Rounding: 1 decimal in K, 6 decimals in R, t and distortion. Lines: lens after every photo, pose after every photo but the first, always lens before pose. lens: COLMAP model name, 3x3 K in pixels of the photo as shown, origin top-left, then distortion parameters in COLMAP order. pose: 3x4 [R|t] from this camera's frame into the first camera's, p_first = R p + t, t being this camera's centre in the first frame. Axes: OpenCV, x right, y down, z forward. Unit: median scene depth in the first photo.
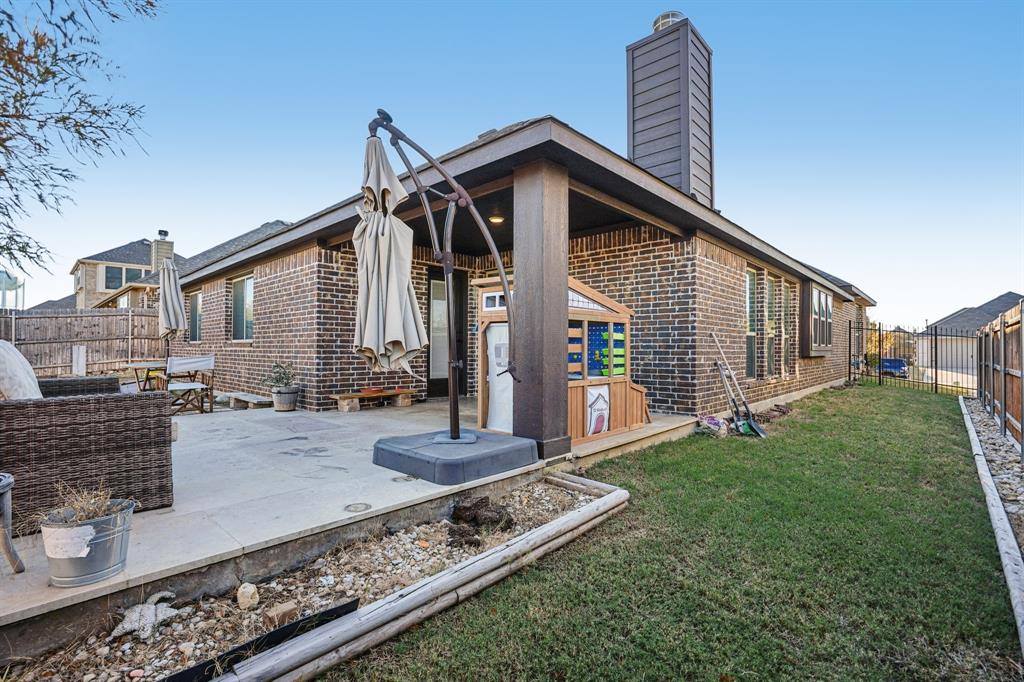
lens RADIAL K [[479.3, 0, 509.6], [0, 479.3, 341.4], [0, 0, 1]] dist [-0.046046, 0.014327]
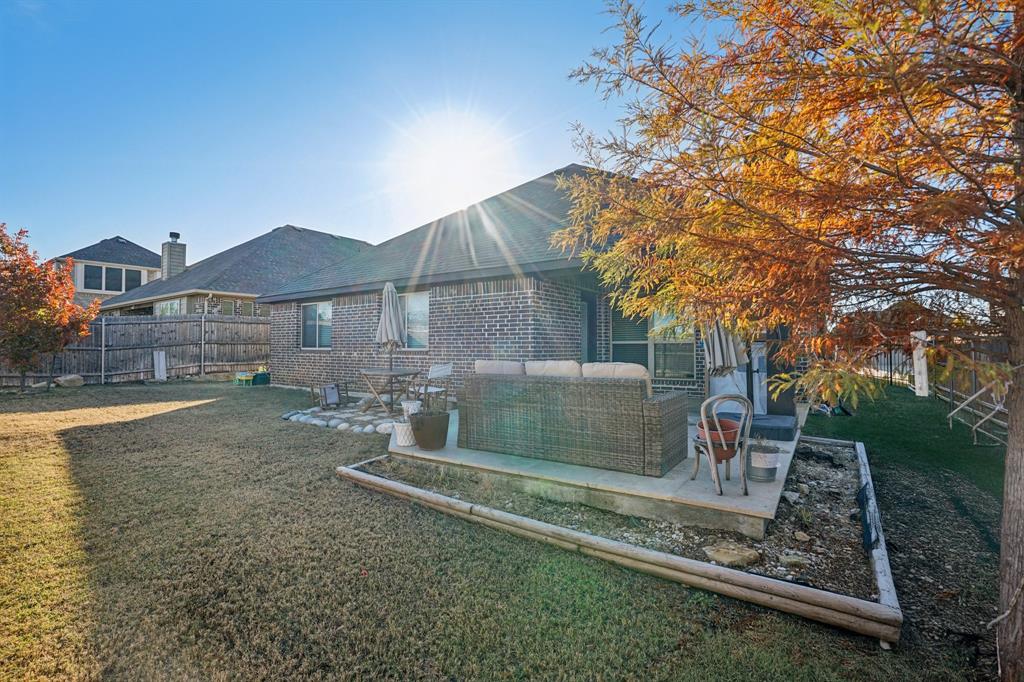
lens RADIAL K [[479.3, 0, 511.6], [0, 479.3, 347.3], [0, 0, 1]] dist [-0.046046, 0.014327]
pose [[0.992316, 0.005377, 0.123614, -0.282390], [-0.006010, 0.999971, 0.004753, -0.008726], [-0.123585, -0.005459, 0.992319, -0.117206]]
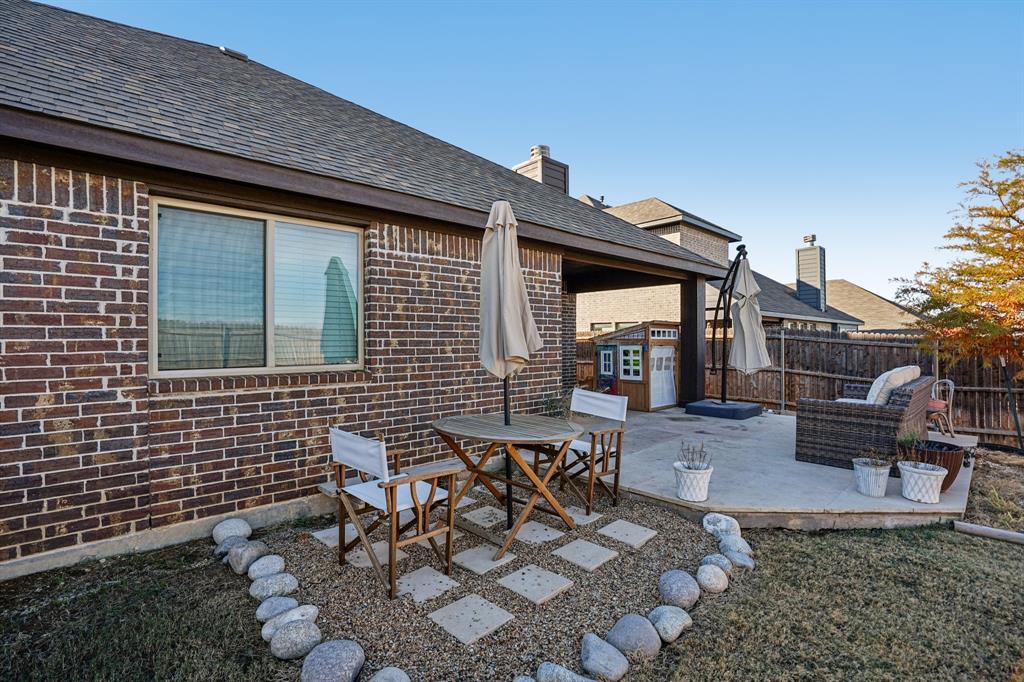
lens RADIAL K [[479.3, 0, 510.3], [0, 479.3, 344.5], [0, 0, 1]] dist [-0.046046, 0.014327]
pose [[0.088753, 0.000700, 0.996053, -0.592968], [0.001257, 0.999999, -0.000814, -0.014947], [-0.996053, 0.001324, 0.088752, 0.461980]]
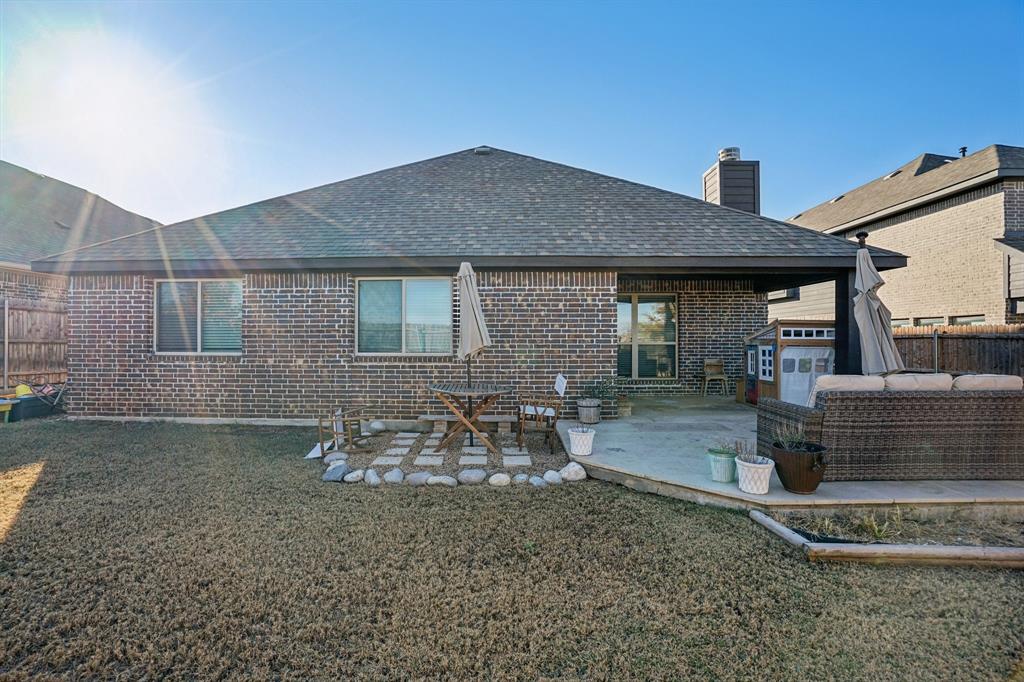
lens RADIAL K [[479.3, 0, 494.2], [0, 479.3, 340.7], [0, 0, 1]] dist [-0.046046, 0.014327]
pose [[0.756163, 0.005773, 0.654357, -0.615739], [-0.008247, 0.999966, 0.000708, -0.017274], [-0.654331, -0.005932, 0.756185, 0.155954]]
